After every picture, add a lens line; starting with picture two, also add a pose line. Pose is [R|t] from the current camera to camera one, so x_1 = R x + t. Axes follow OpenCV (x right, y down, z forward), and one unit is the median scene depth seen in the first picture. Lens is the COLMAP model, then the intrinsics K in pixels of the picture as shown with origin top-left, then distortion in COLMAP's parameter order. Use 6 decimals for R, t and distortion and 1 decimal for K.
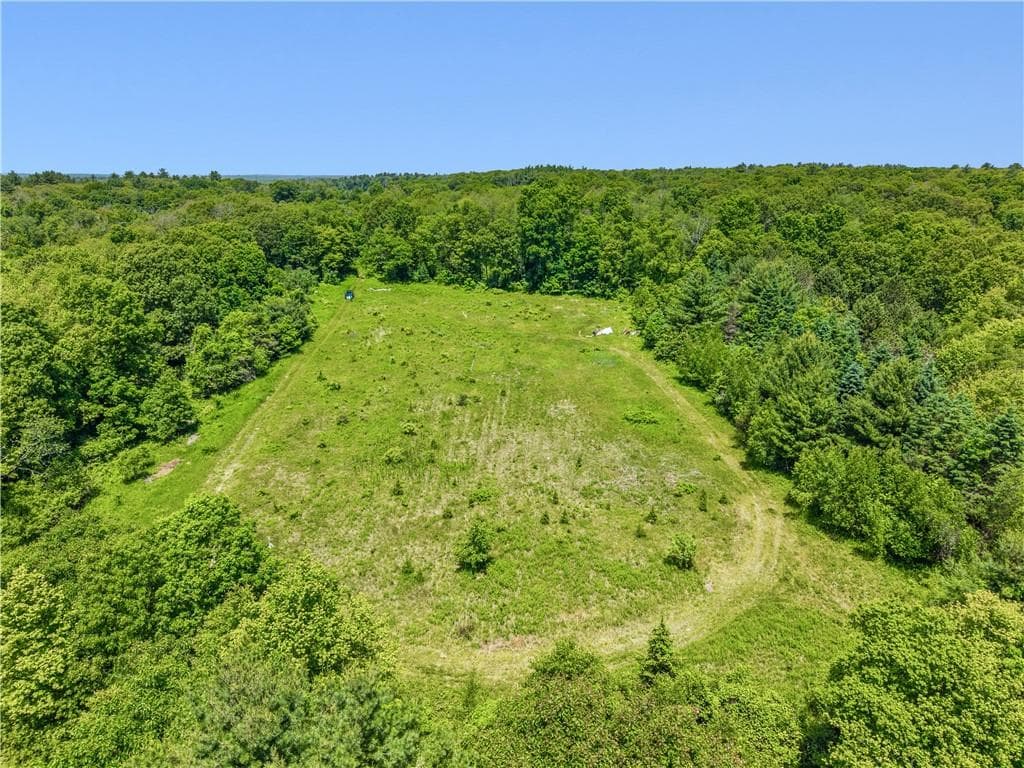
lens RADIAL K [[712.6, 0, 510.7], [0, 712.6, 388.3], [0, 0, 1]] dist [0.022671, -0.019055]
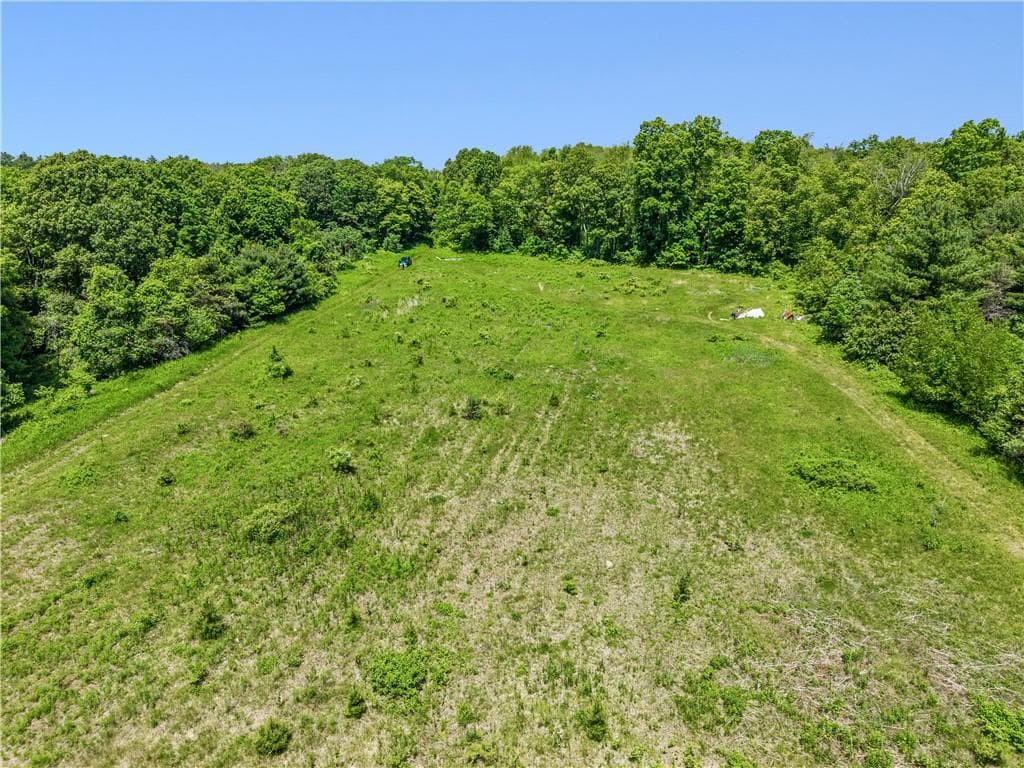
lens RADIAL K [[721.2, 0, 507.9], [0, 721.2, 383.1], [0, 0, 1]] dist [-0.003749, -0.006174]
pose [[0.982543, 0.060872, -0.175793, 0.030569], [-0.063772, 0.997905, -0.010893, 0.000729], [0.174761, 0.021913, 0.984367, 0.280714]]
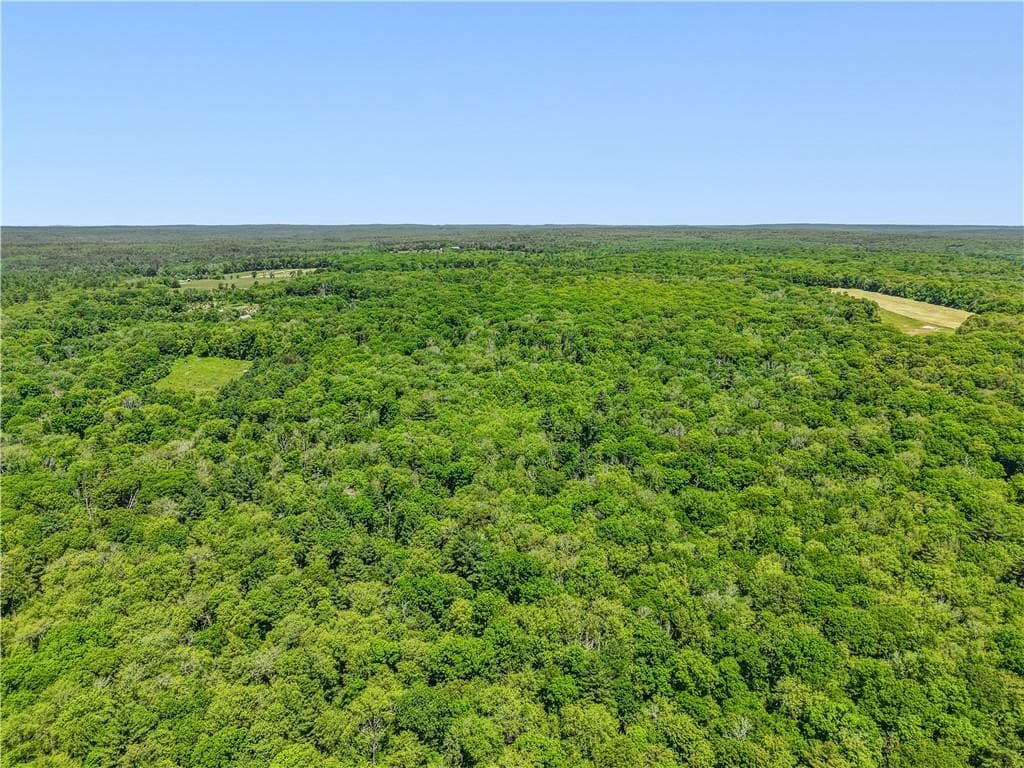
lens RADIAL K [[712.6, 0, 510.7], [0, 712.6, 388.3], [0, 0, 1]] dist [0.022671, -0.019055]
pose [[0.996373, -0.009672, 0.084539, 1.137821], [0.014311, 0.998414, -0.054446, 0.224717], [-0.083878, 0.055458, 0.994932, -2.785438]]
